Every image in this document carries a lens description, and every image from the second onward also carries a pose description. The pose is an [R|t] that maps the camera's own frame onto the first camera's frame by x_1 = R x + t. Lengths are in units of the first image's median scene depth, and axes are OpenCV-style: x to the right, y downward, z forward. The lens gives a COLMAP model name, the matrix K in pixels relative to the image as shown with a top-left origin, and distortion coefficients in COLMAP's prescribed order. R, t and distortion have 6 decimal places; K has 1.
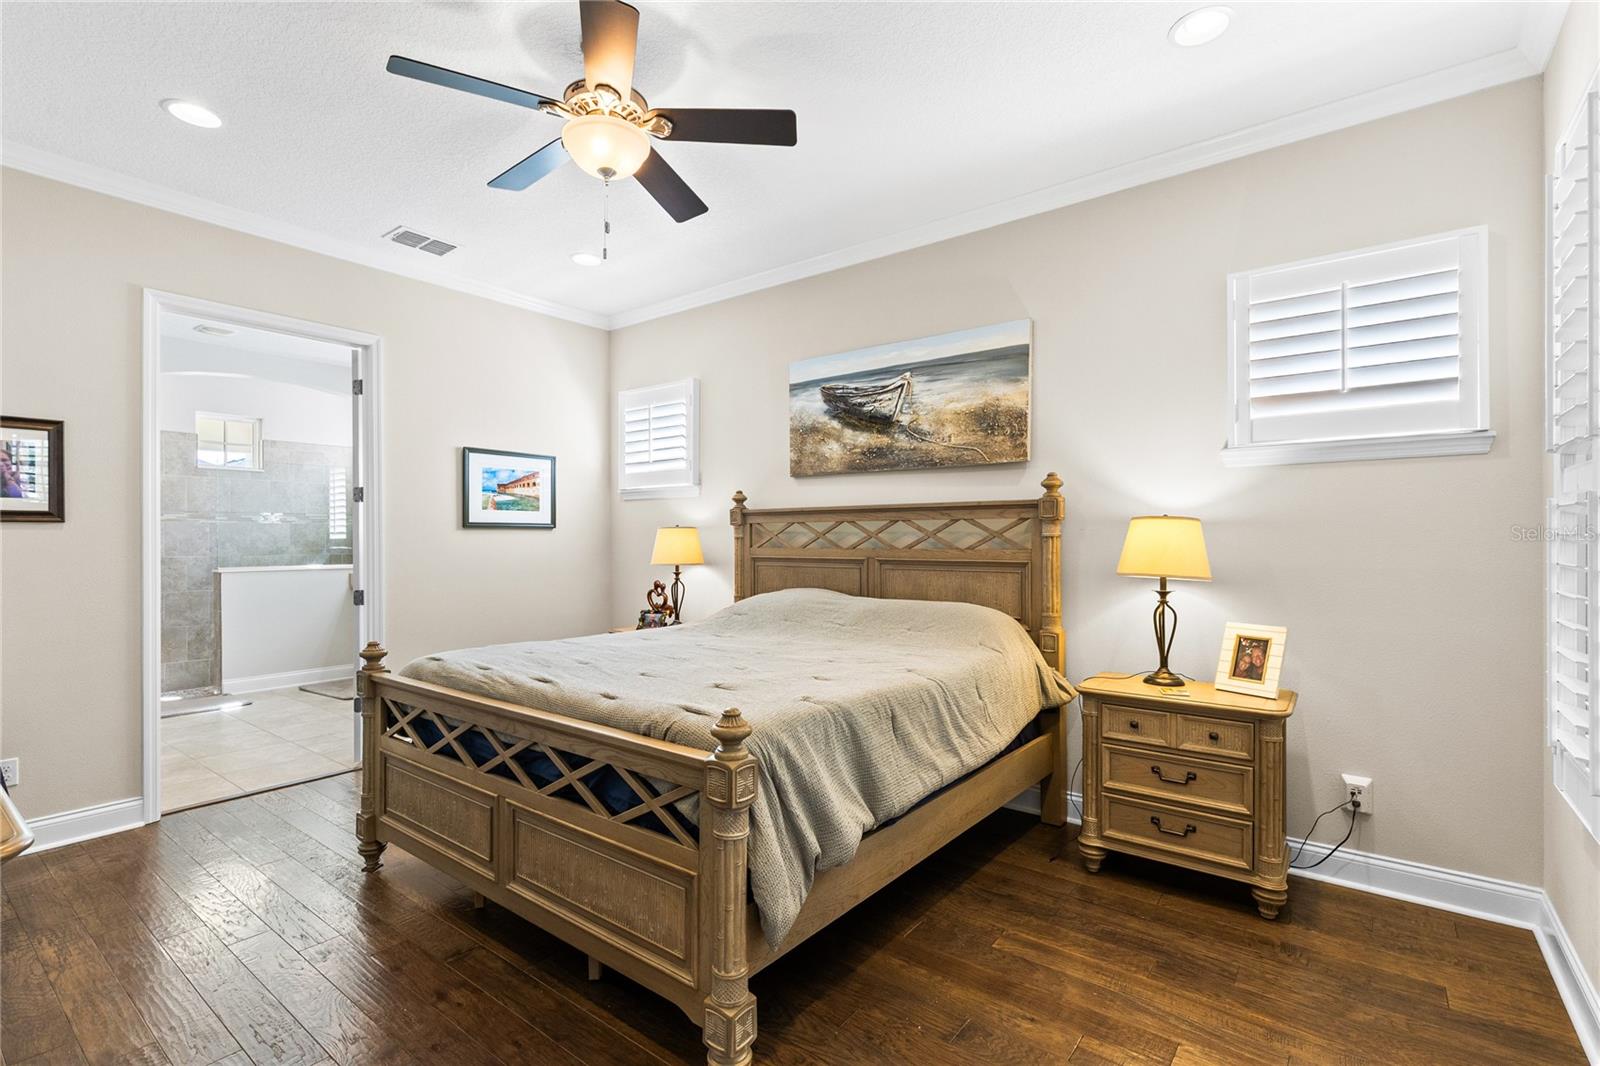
lens RADIAL K [[733.4, 0, 801.8], [0, 733.4, 540.9], [0, 0, 1]] dist [0.001000, 0.000119]
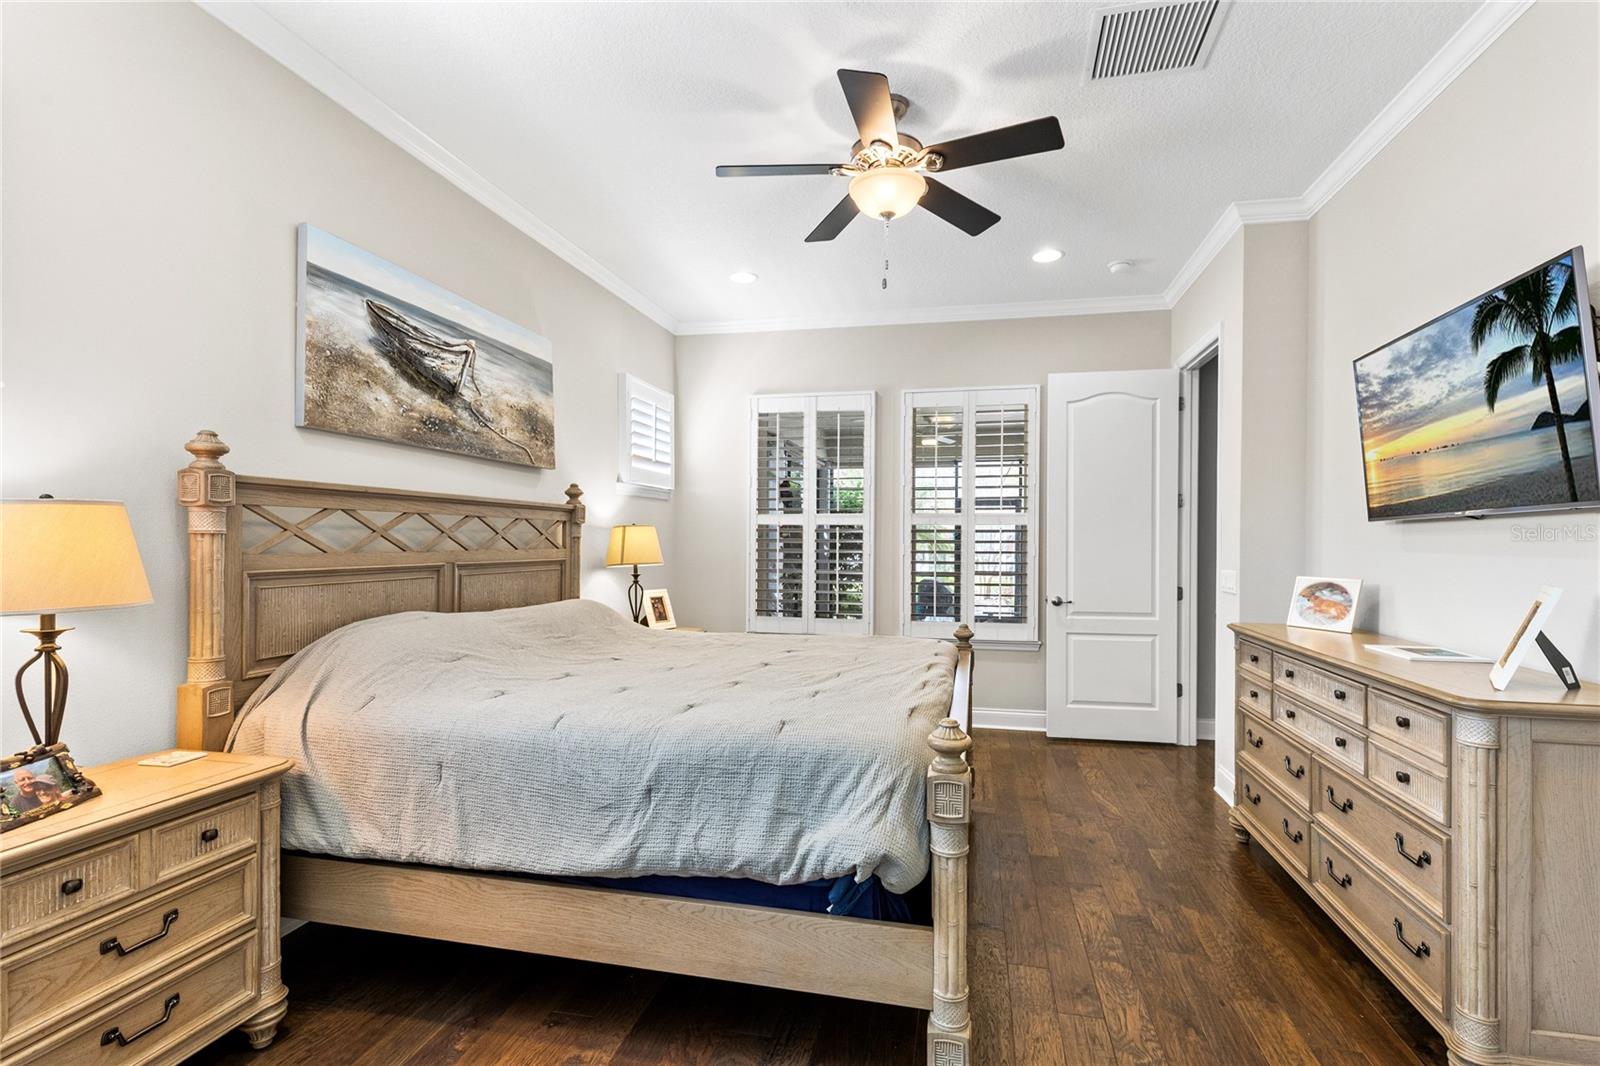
lens RADIAL K [[733.4, 0, 801.8], [0, 733.4, 540.9], [0, 0, 1]] dist [0.001000, 0.000119]
pose [[-0.420806, -0.001876, 0.907149, -0.712654], [-0.003326, 0.999994, 0.000525, -0.001628], [-0.907145, -0.002796, -0.420810, 0.929426]]
